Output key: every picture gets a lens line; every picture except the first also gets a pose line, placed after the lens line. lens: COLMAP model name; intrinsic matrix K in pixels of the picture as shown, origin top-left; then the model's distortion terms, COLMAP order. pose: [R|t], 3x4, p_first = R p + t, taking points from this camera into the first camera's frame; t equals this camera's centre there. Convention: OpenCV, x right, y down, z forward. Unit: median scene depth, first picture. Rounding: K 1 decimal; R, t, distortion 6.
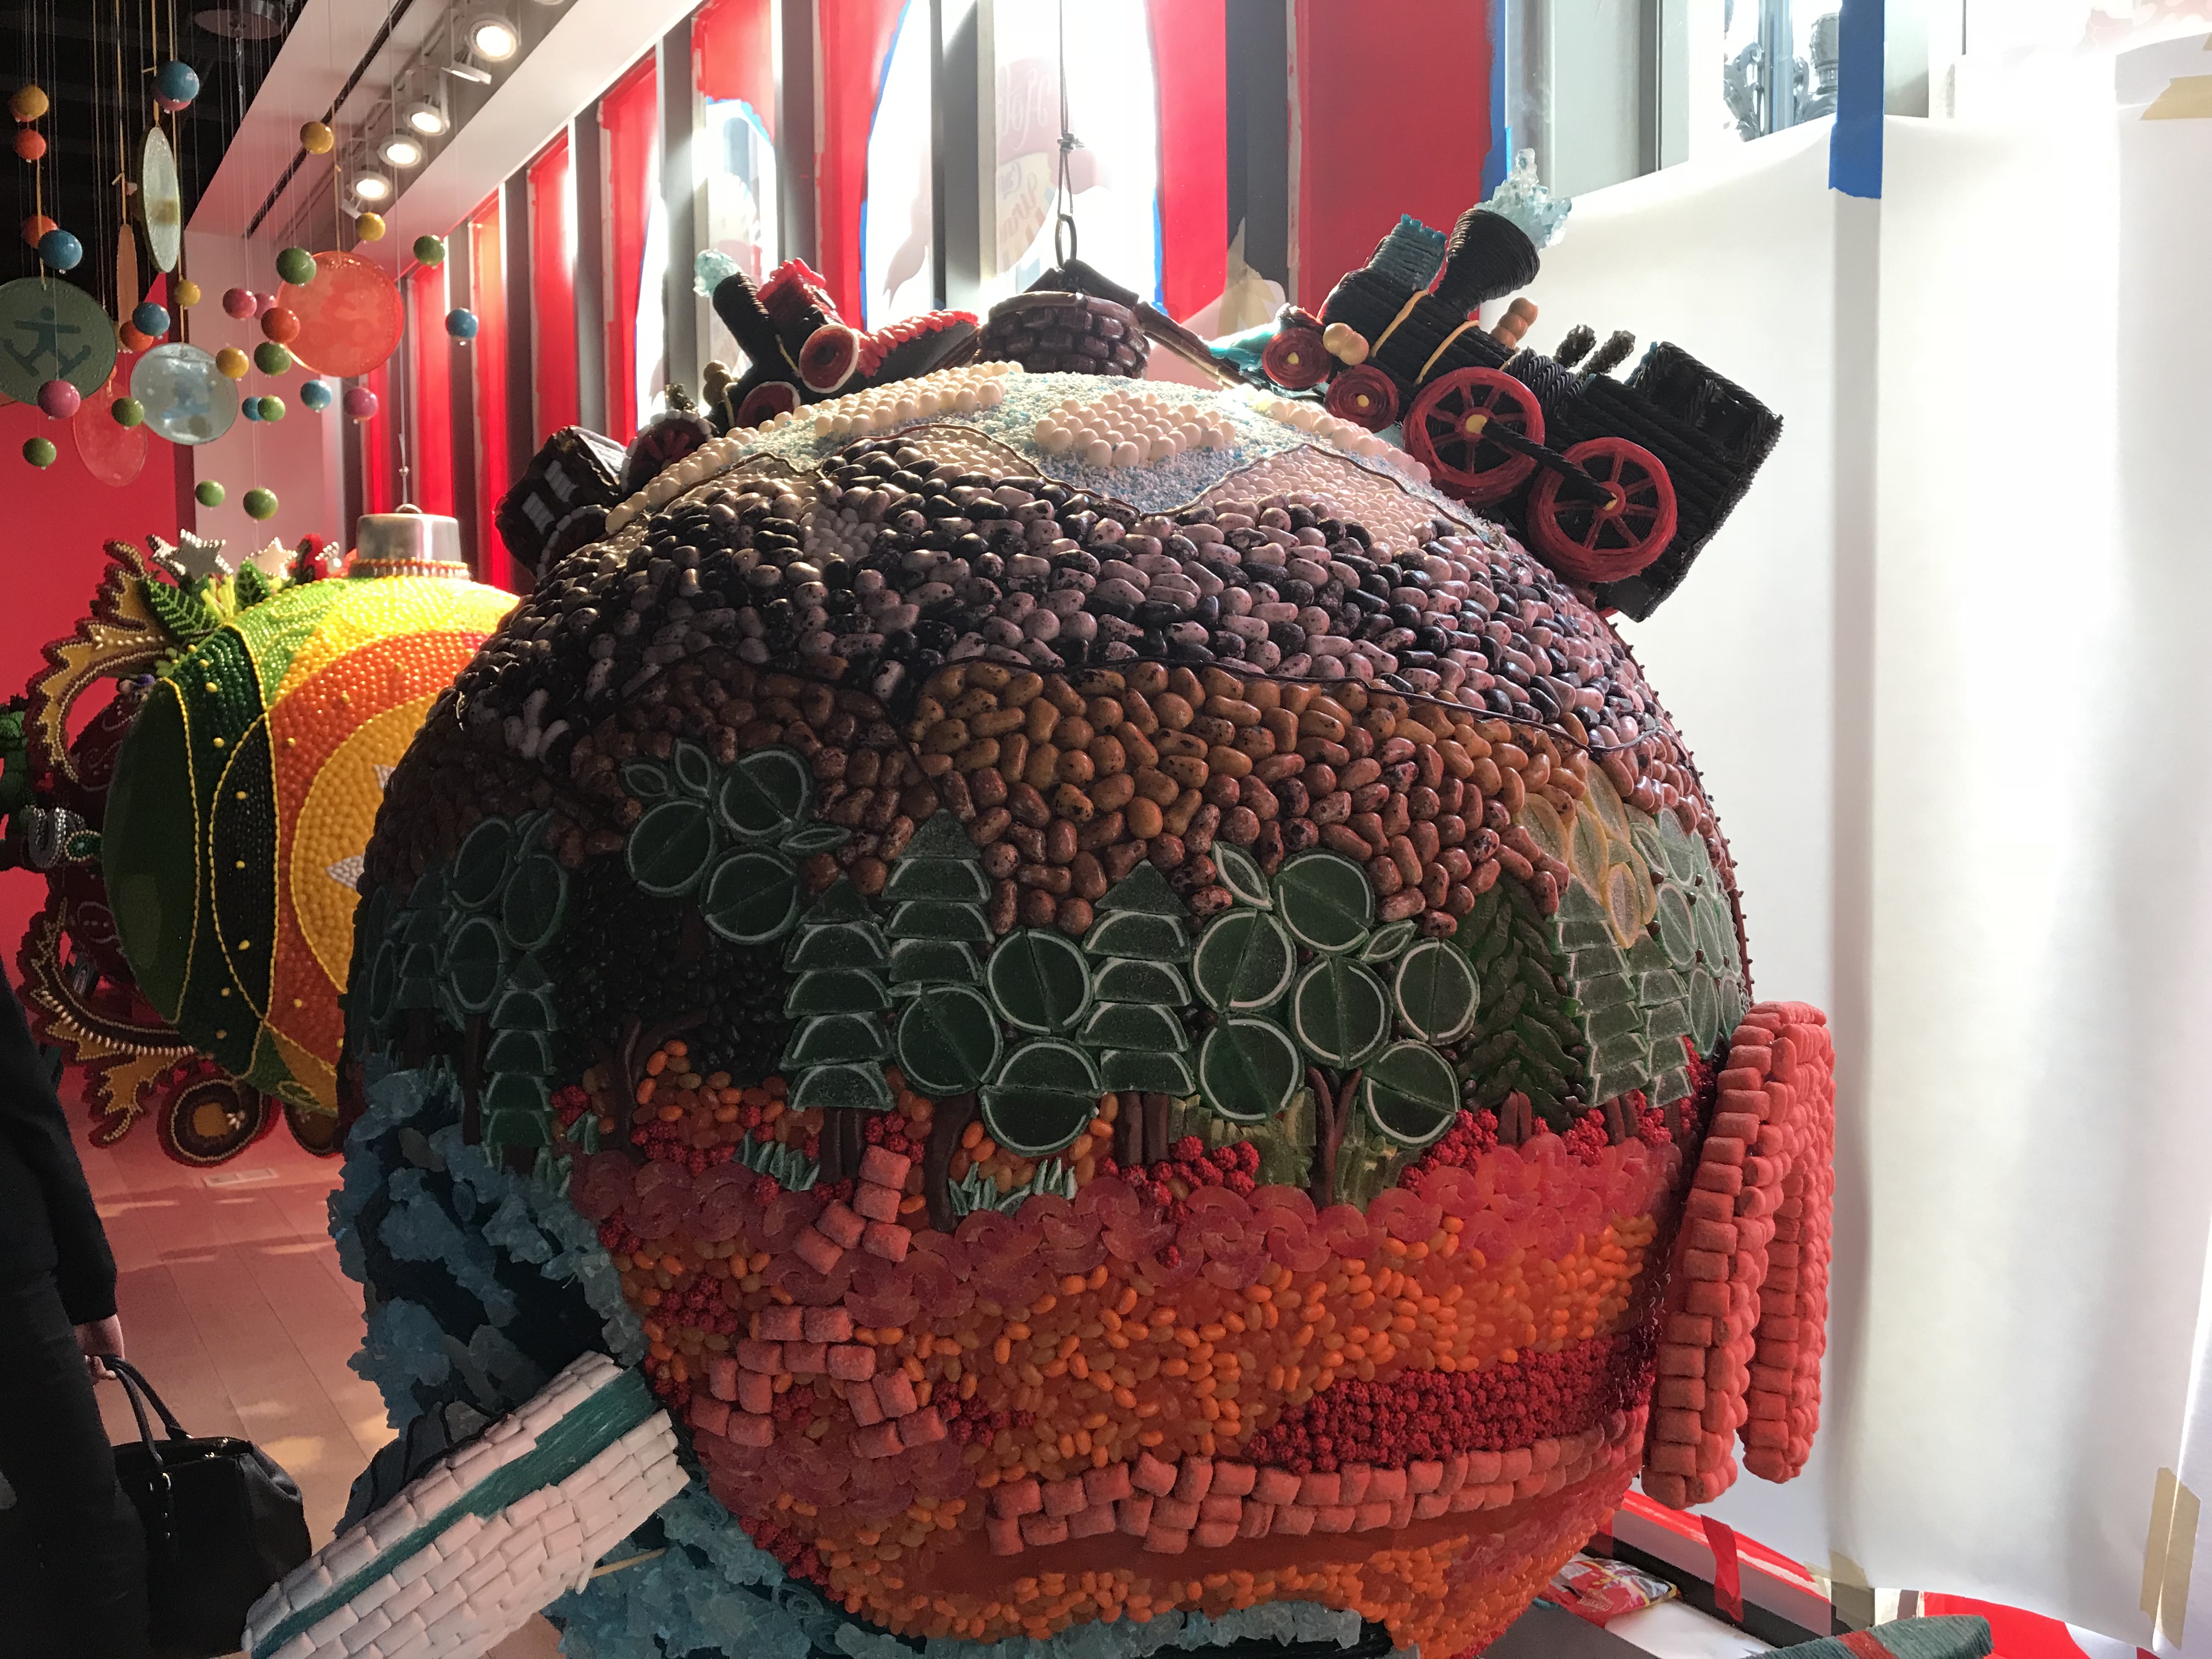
lens RADIAL K [[1834.5, 0, 1104.1], [0, 1834.5, 815.3], [0, 0, 1]] dist [0.140085, -0.190146]
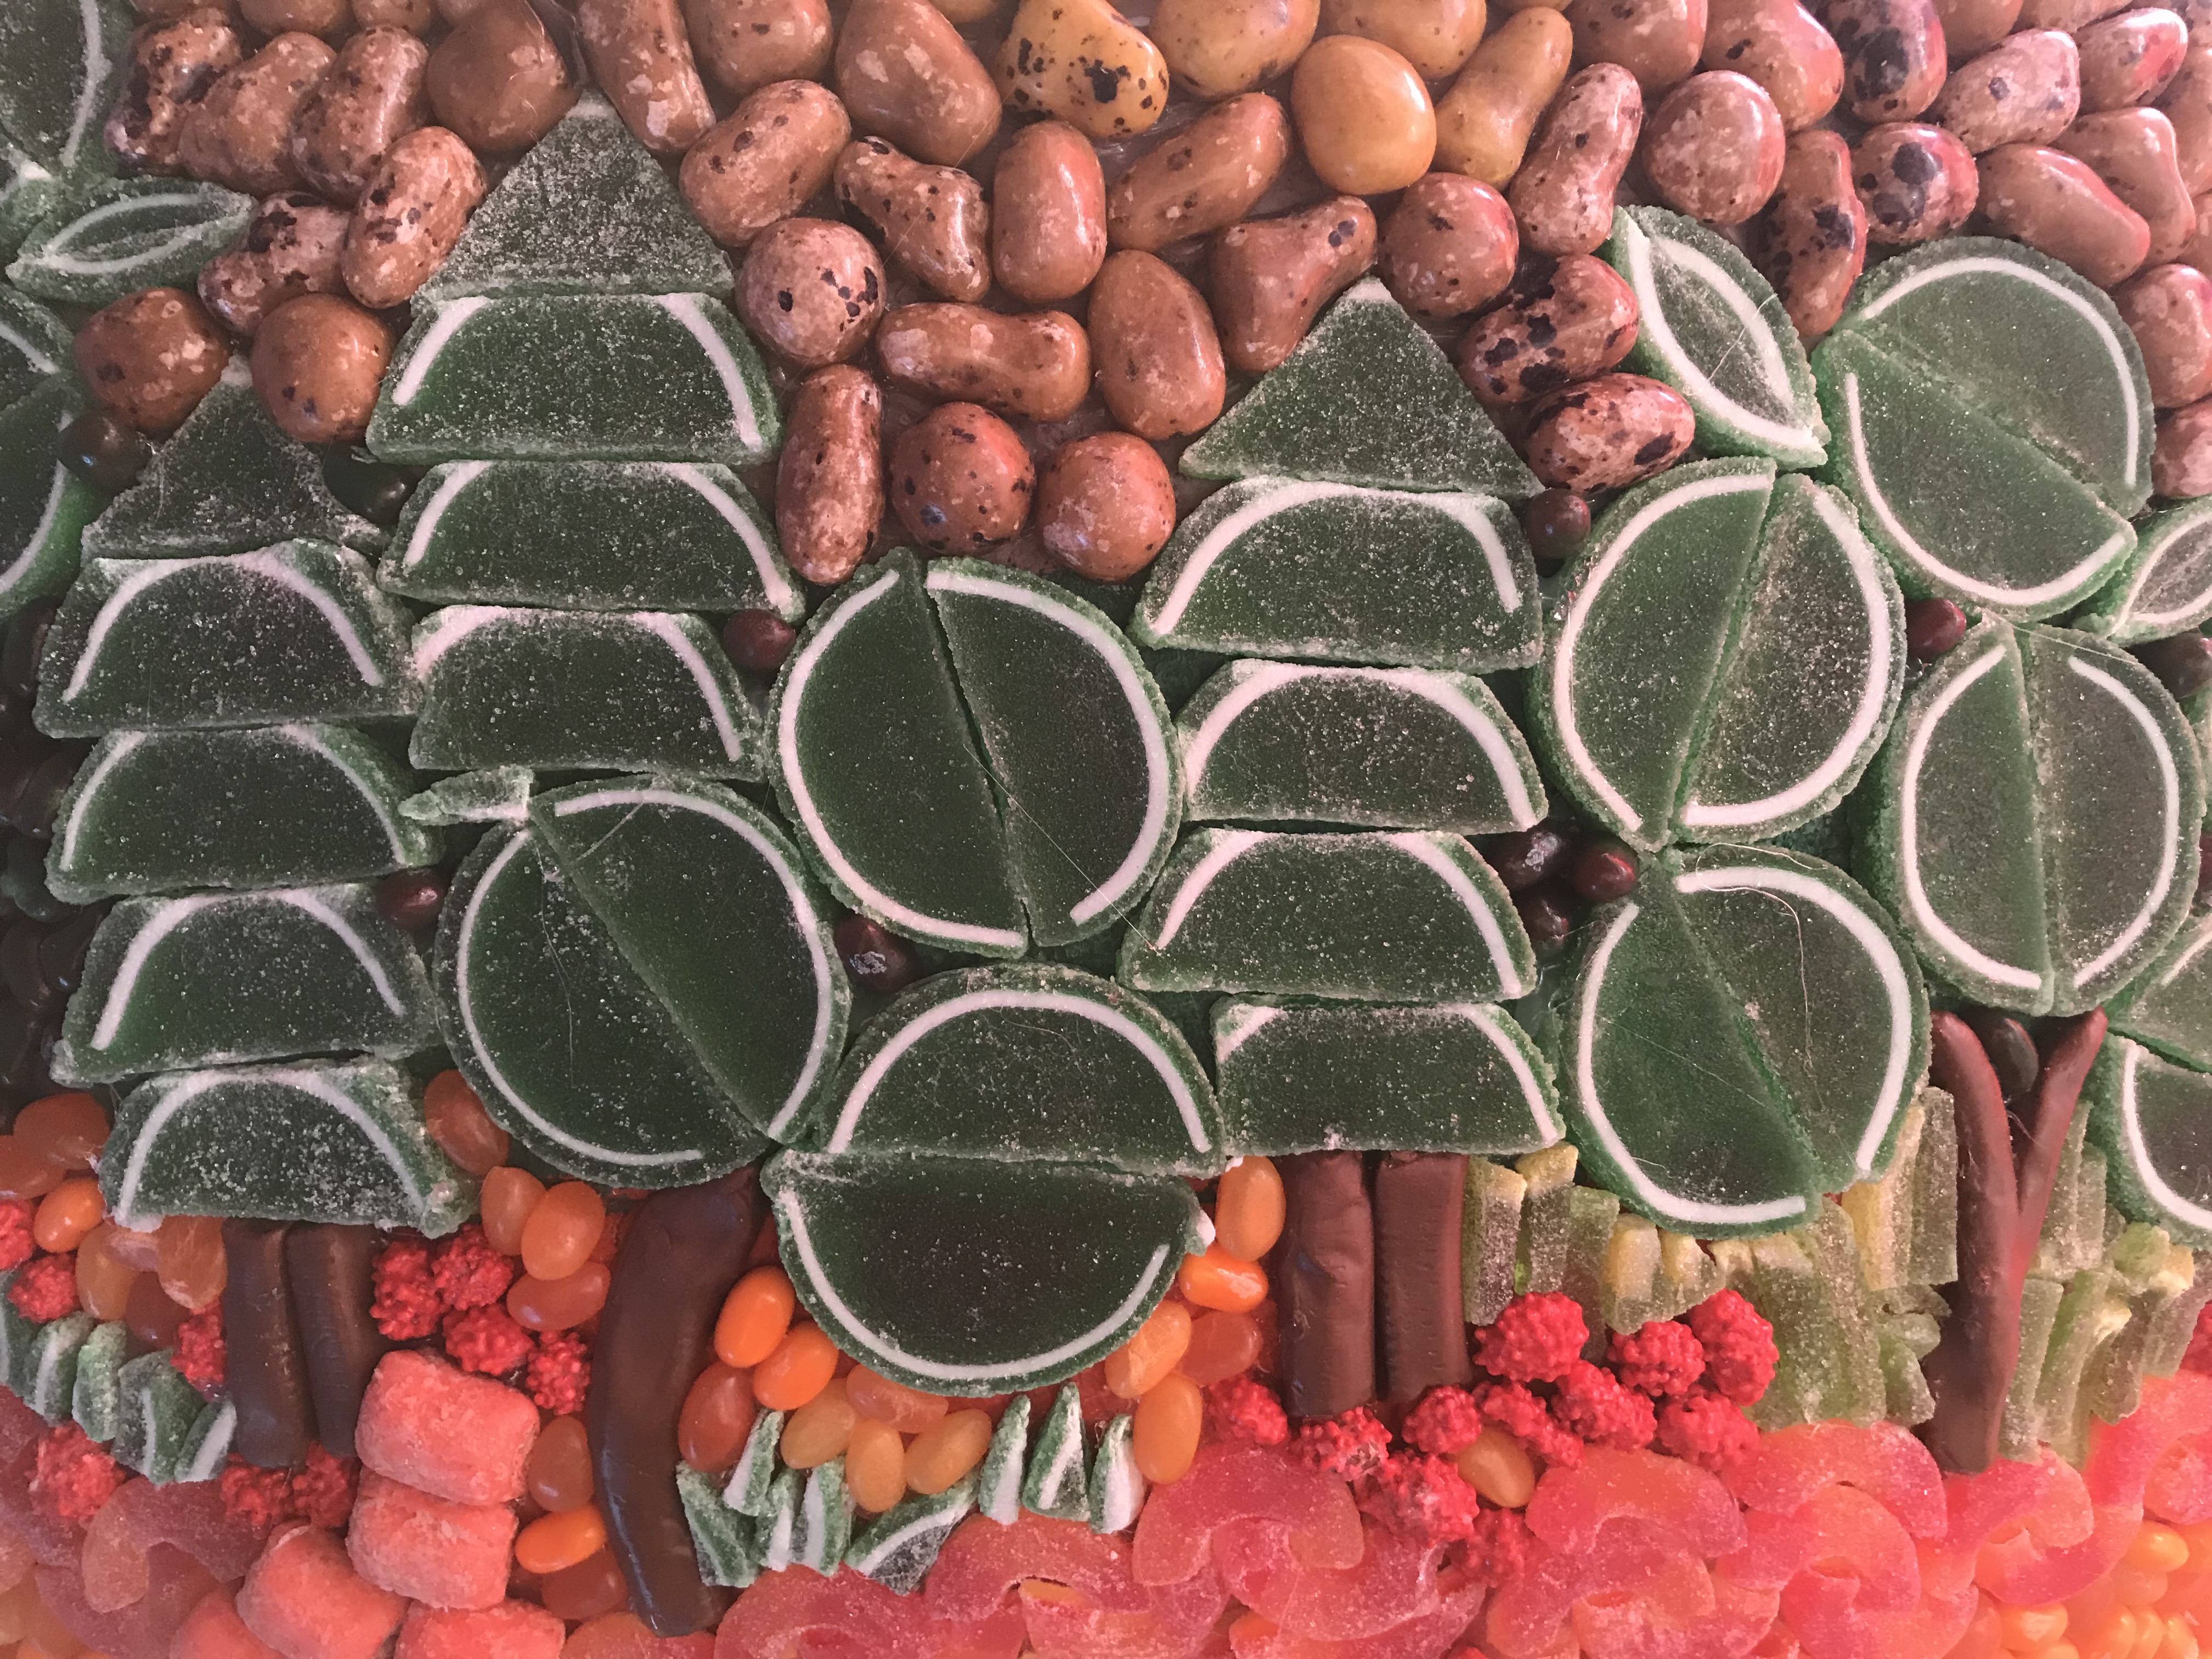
lens RADIAL K [[1834.5, 0, 1104.1], [0, 1834.5, 815.3], [0, 0, 1]] dist [0.140085, -0.190146]
pose [[0.999668, -0.024956, -0.006465, -0.015372], [0.025736, 0.980666, 0.193988, 0.047186], [0.001499, -0.194090, 0.980983, 0.733254]]
